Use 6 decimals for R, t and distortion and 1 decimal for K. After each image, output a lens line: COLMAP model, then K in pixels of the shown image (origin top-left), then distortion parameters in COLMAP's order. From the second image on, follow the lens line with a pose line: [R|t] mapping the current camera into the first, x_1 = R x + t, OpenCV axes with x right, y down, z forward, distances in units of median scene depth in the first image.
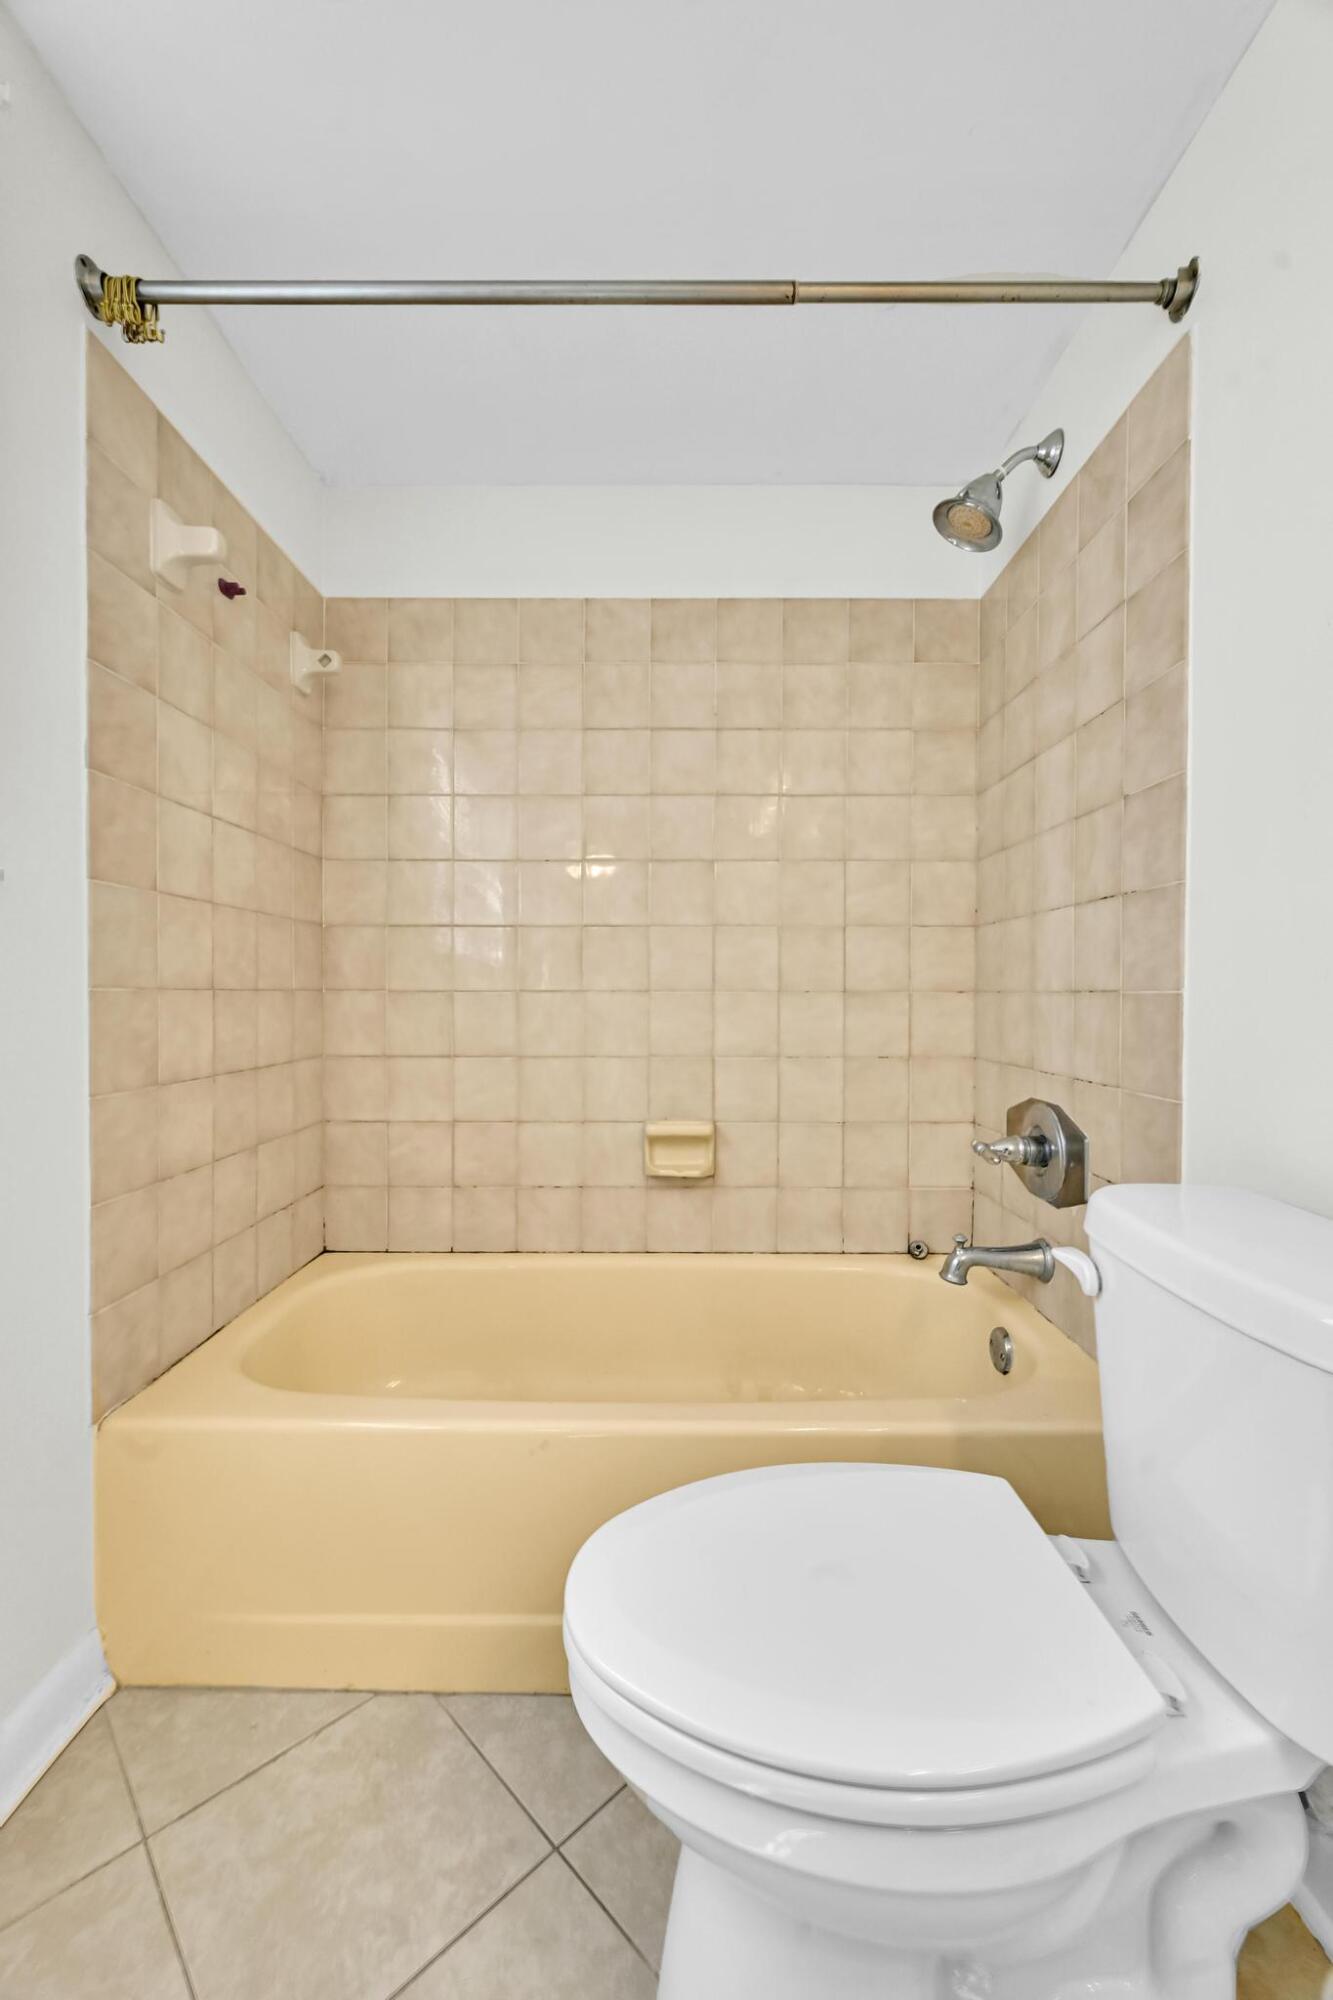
lens RADIAL K [[808.9, 0, 662.2], [0, 808.9, 1008.1], [0, 0, 1]] dist [-0.001104, 0.000723]
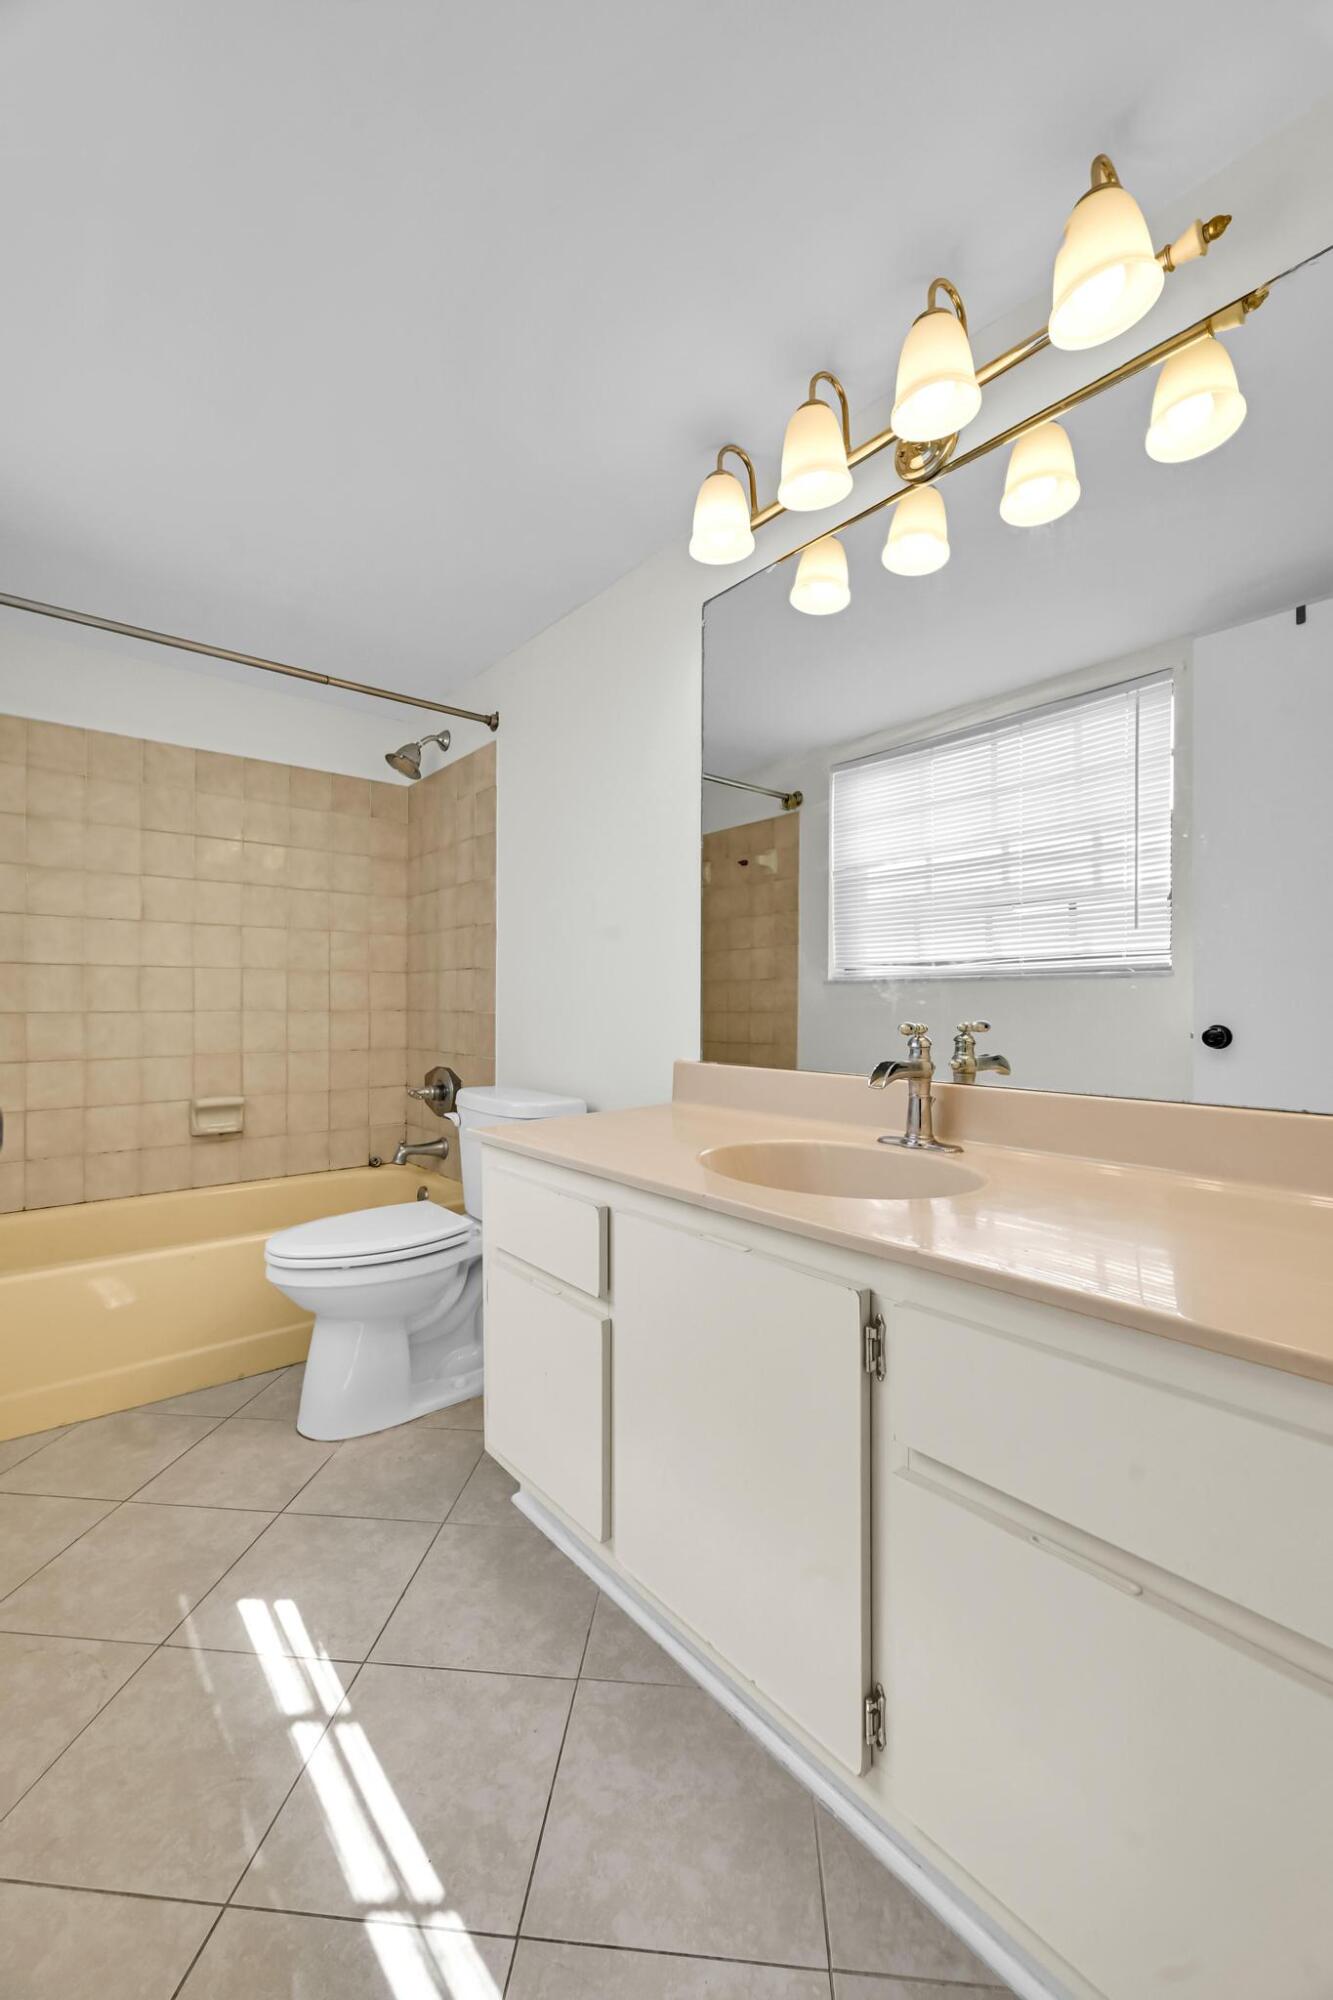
lens RADIAL K [[808.9, 0, 669.1], [0, 808.9, 1005.8], [0, 0, 1]] dist [-0.001104, 0.000723]
pose [[0.764428, -0.000932, 0.644708, -0.353929], [0.009251, 0.999912, -0.009523, -0.009889], [-0.644642, 0.013244, 0.764370, -0.810058]]
